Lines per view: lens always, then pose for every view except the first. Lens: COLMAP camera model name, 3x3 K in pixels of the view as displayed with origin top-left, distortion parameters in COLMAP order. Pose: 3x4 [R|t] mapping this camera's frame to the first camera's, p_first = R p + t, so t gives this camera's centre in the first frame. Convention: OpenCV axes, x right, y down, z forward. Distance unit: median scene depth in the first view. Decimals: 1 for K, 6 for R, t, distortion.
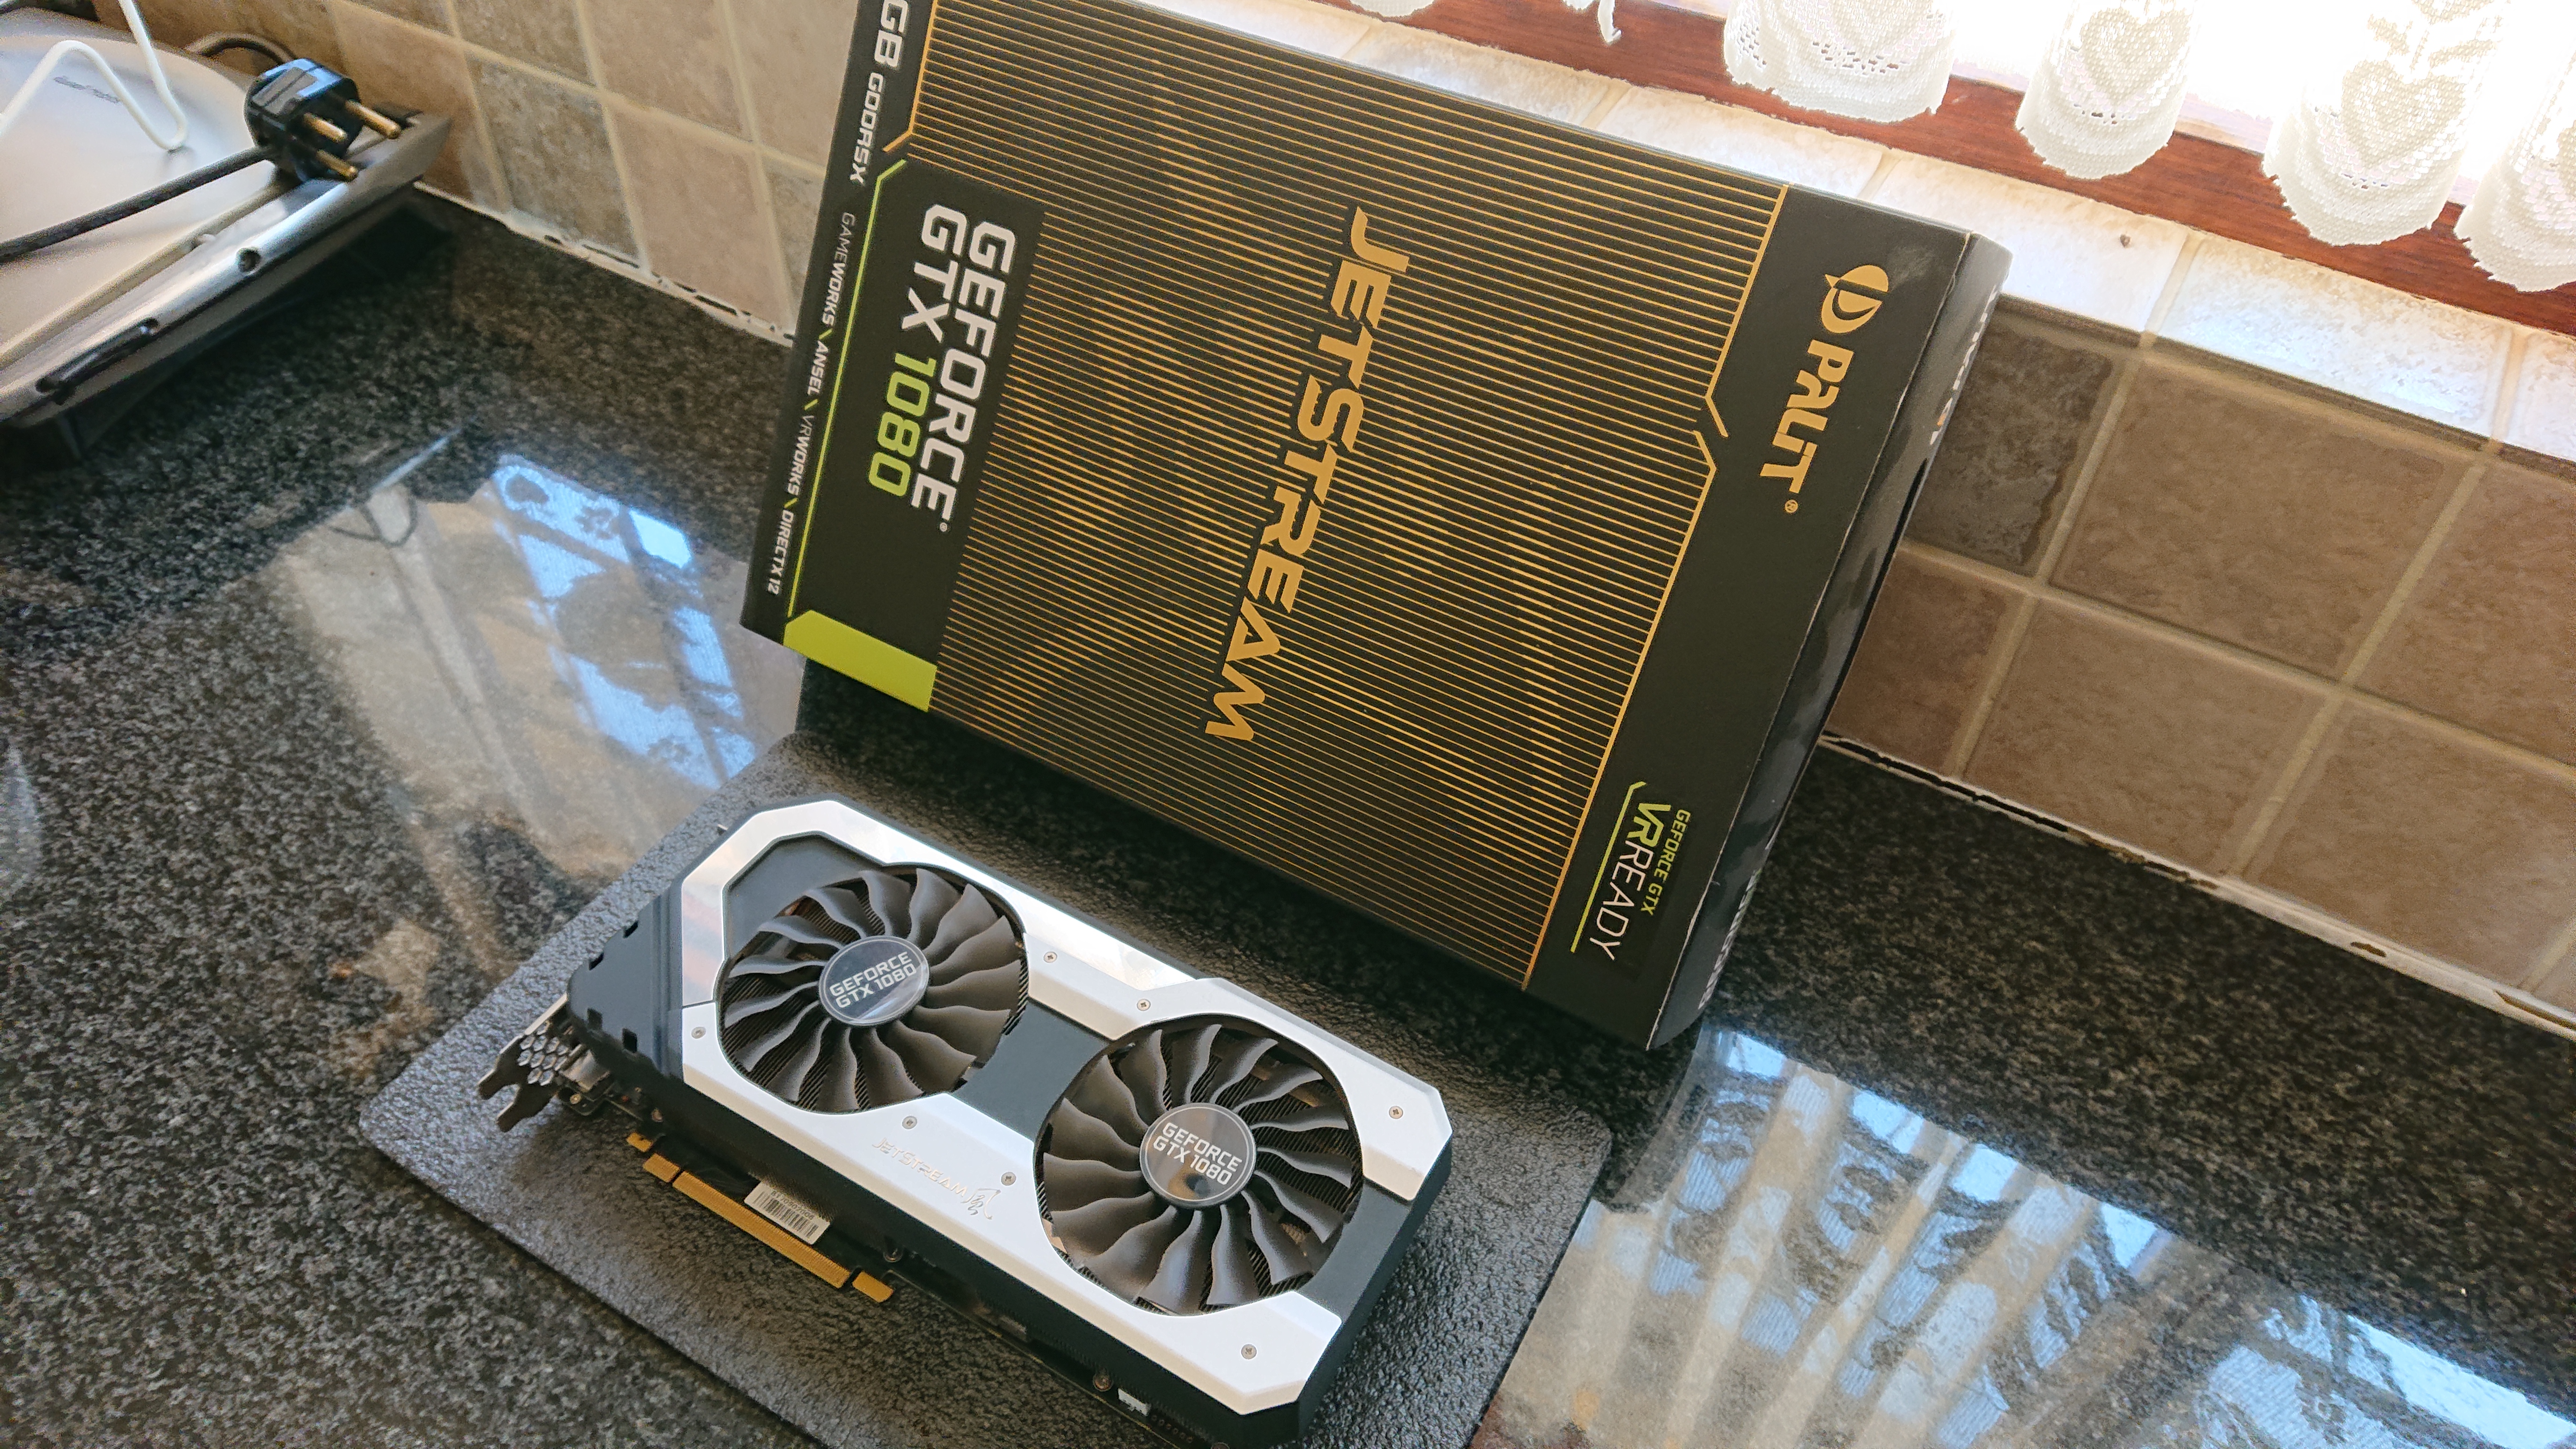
lens RADIAL K [[1813.6, 0, 1233.6], [0, 1813.6, 671.4], [0, 0, 1]] dist [0.187279, -0.233883]
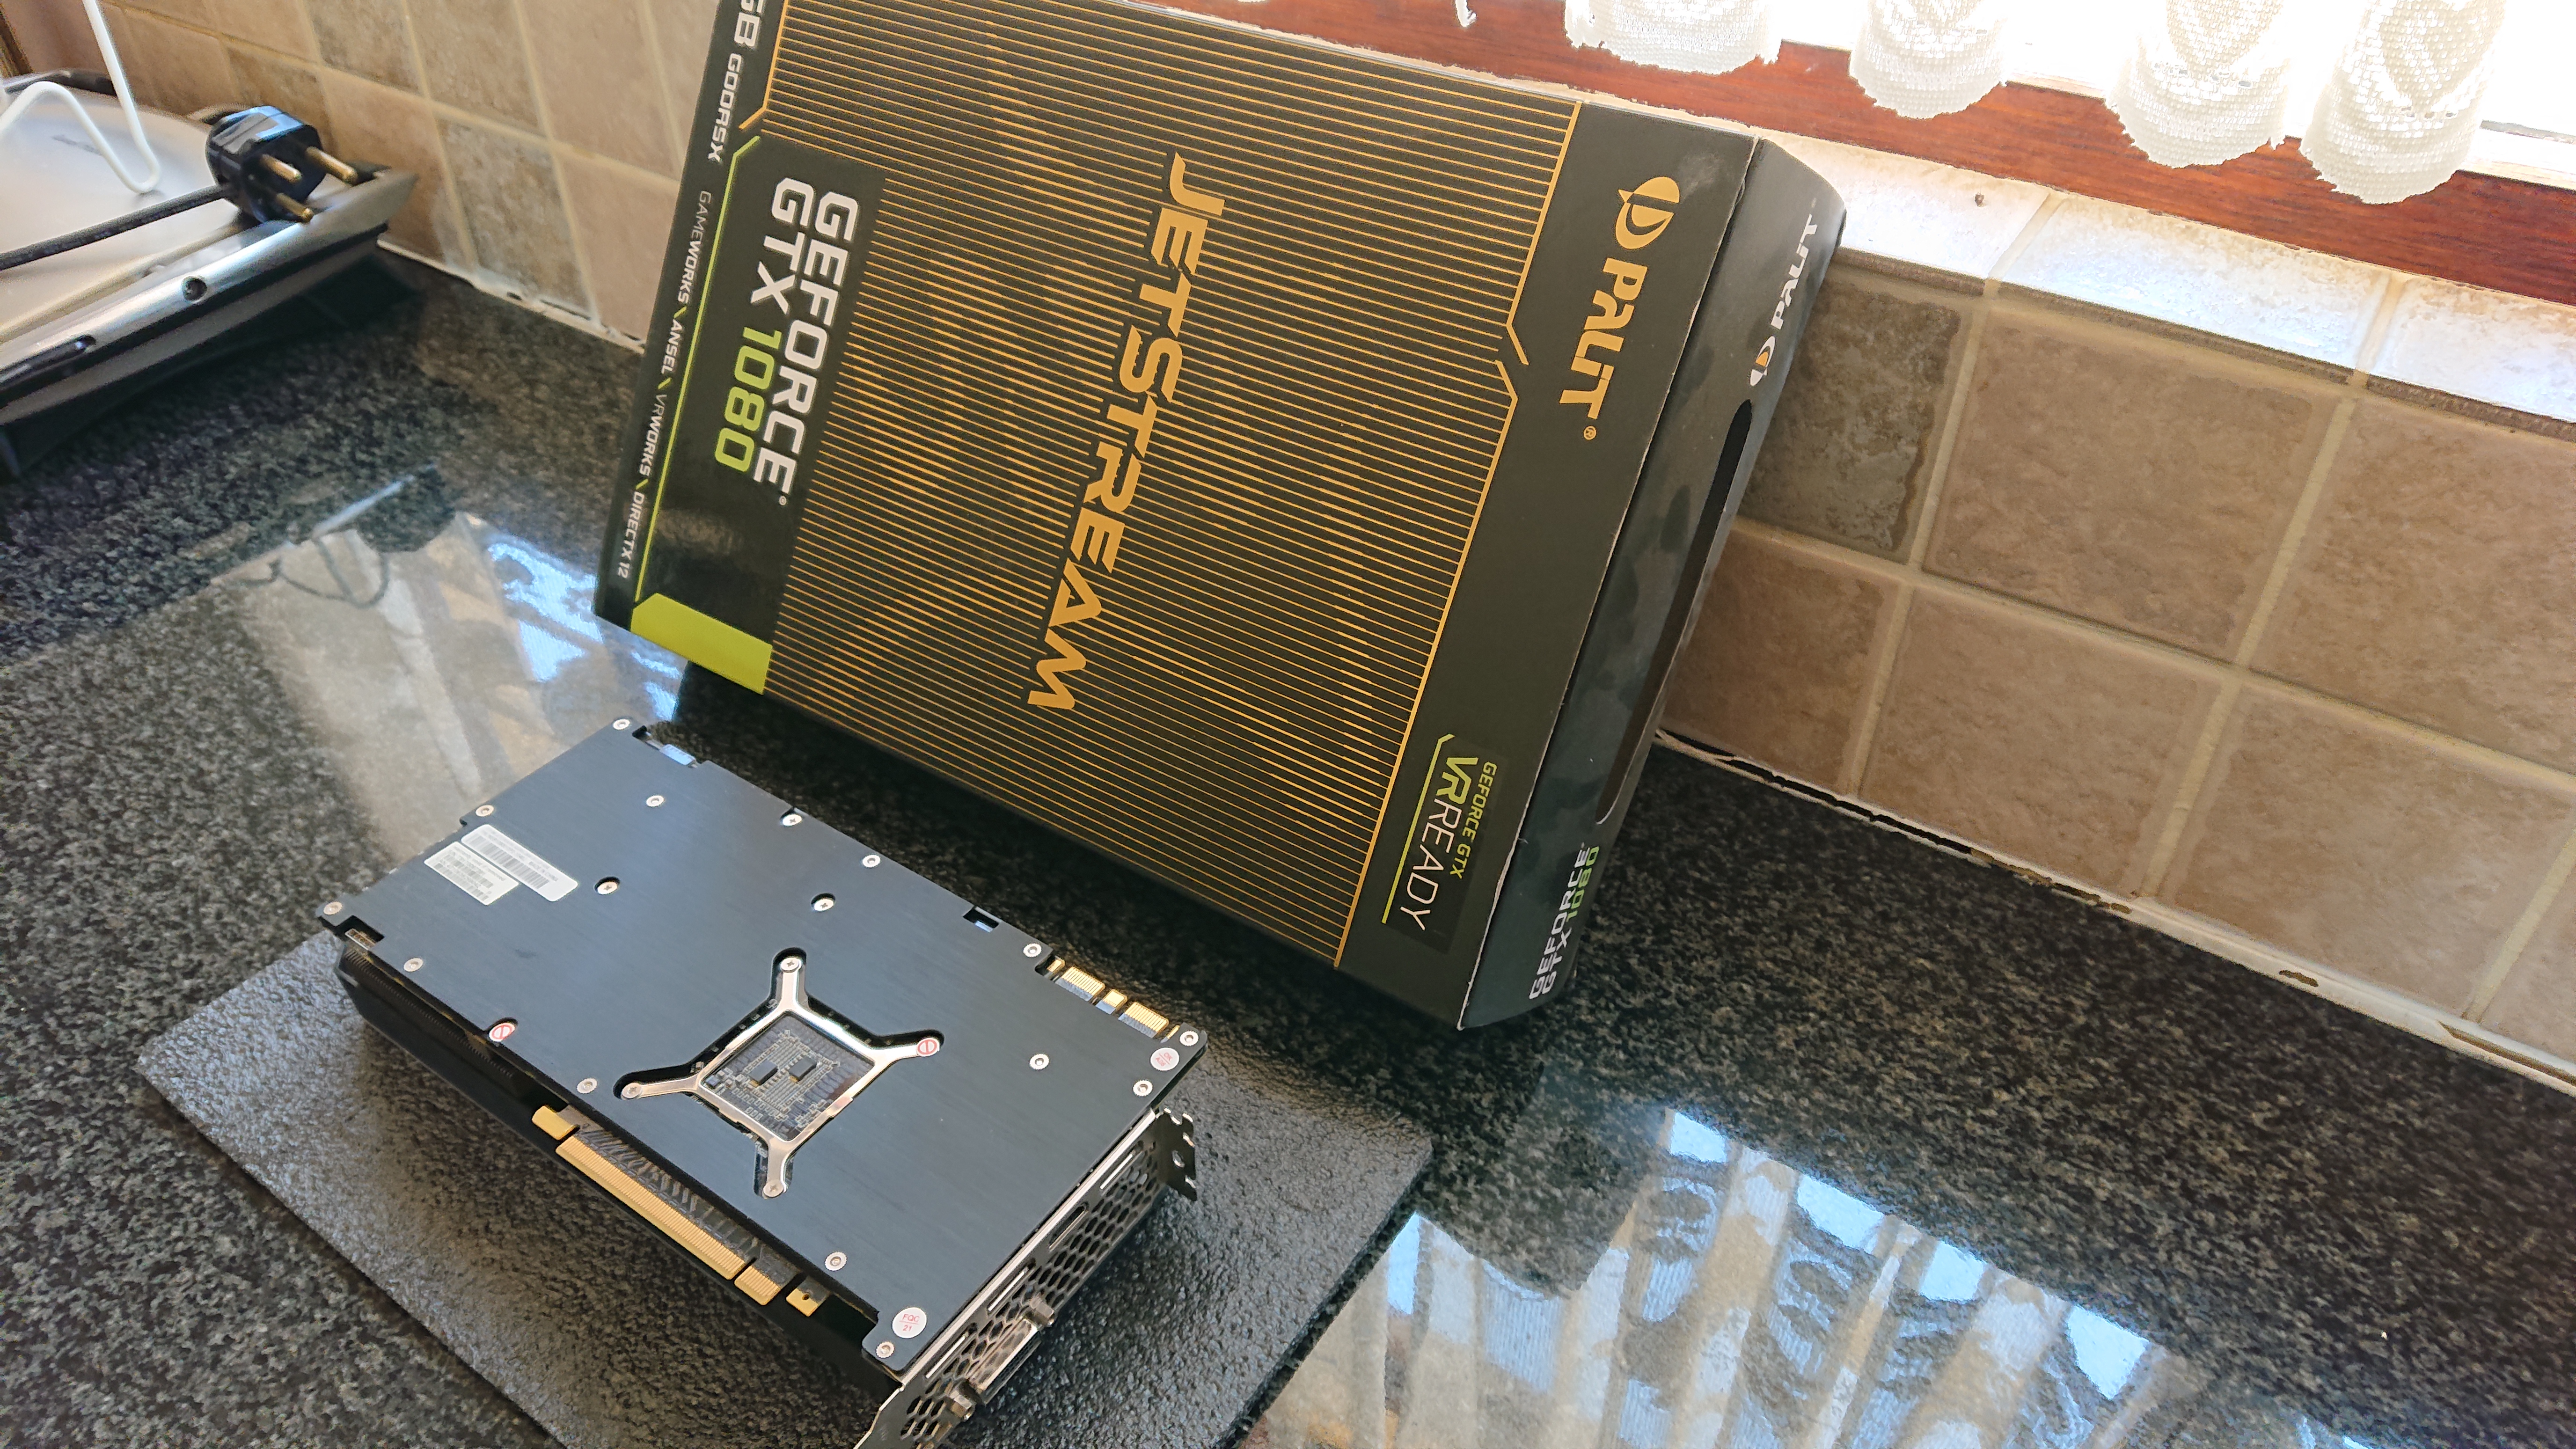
lens RADIAL K [[1794.2, 0, 1288.0], [0, 1794.2, 724.5], [0, 0, 1]] dist [0.159117, -0.174578]
pose [[0.997424, 0.017424, -0.069579, 0.185012], [-0.025280, 0.993196, -0.113680, 0.147386], [0.067124, 0.115146, 0.991078, 0.069208]]
